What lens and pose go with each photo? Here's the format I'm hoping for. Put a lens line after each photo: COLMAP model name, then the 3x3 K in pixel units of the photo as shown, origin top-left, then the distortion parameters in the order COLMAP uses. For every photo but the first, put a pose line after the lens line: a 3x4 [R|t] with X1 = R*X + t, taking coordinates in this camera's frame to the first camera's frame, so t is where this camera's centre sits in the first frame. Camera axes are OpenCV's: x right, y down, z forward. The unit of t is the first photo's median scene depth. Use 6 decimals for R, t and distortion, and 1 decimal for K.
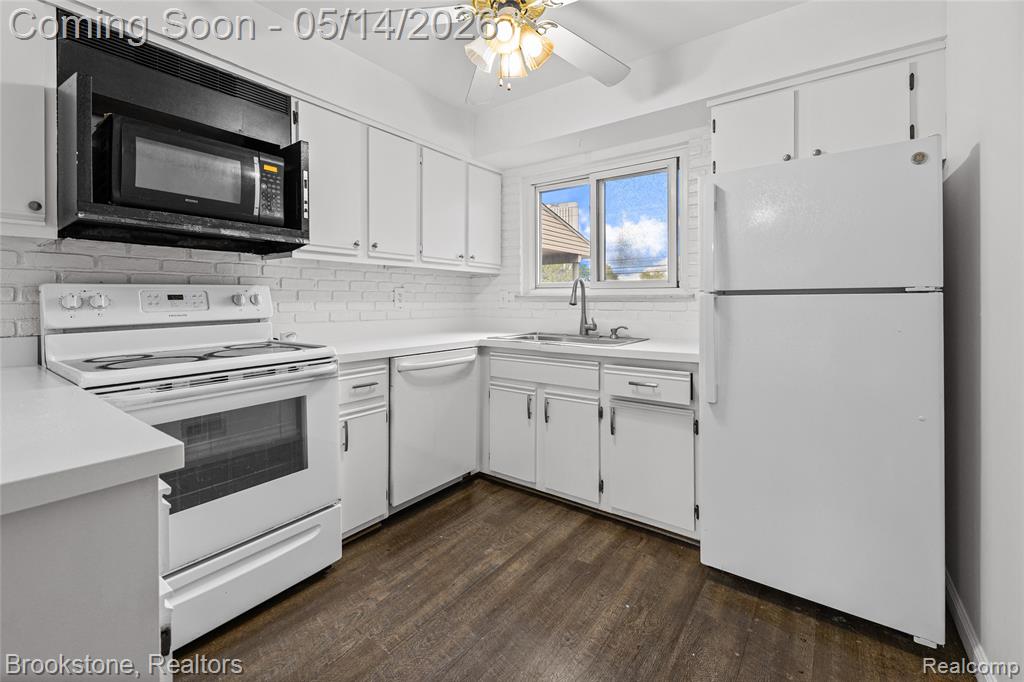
lens RADIAL K [[424.0, 0, 514.2], [0, 424.0, 299.3], [0, 0, 1]] dist [-0.001353, -0.001206]
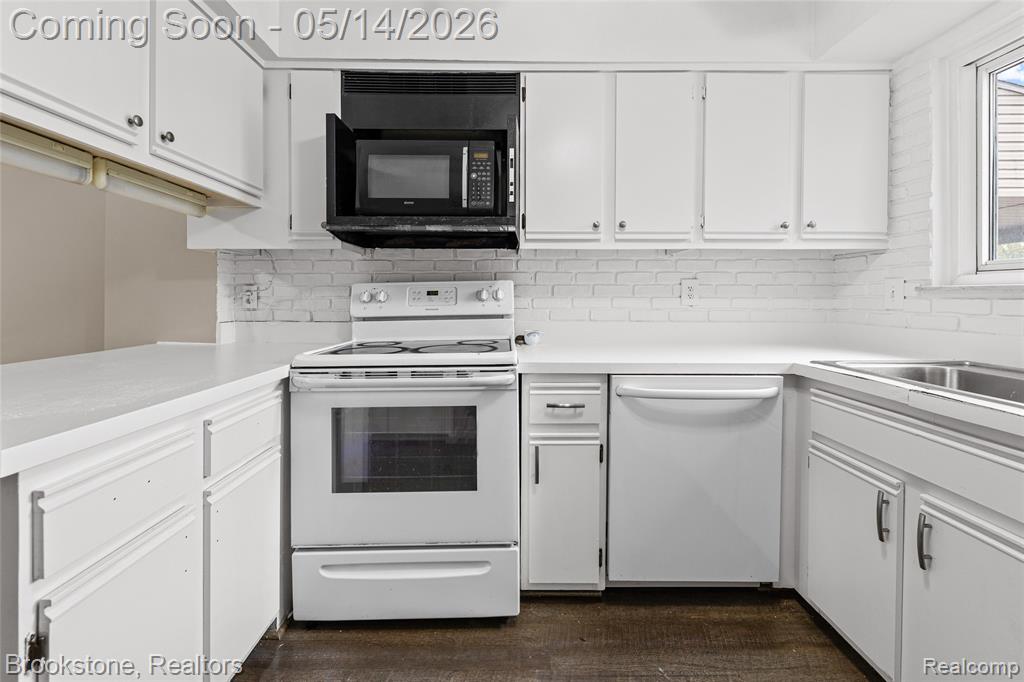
lens RADIAL K [[424.0, 0, 512.5], [0, 424.0, 298.3], [0, 0, 1]] dist [-0.001353, -0.001206]
pose [[0.597592, 0.002672, -0.801796, 0.191716], [0.001797, 0.999987, 0.004672, 0.003284], [0.801799, -0.004233, 0.597579, 0.427879]]
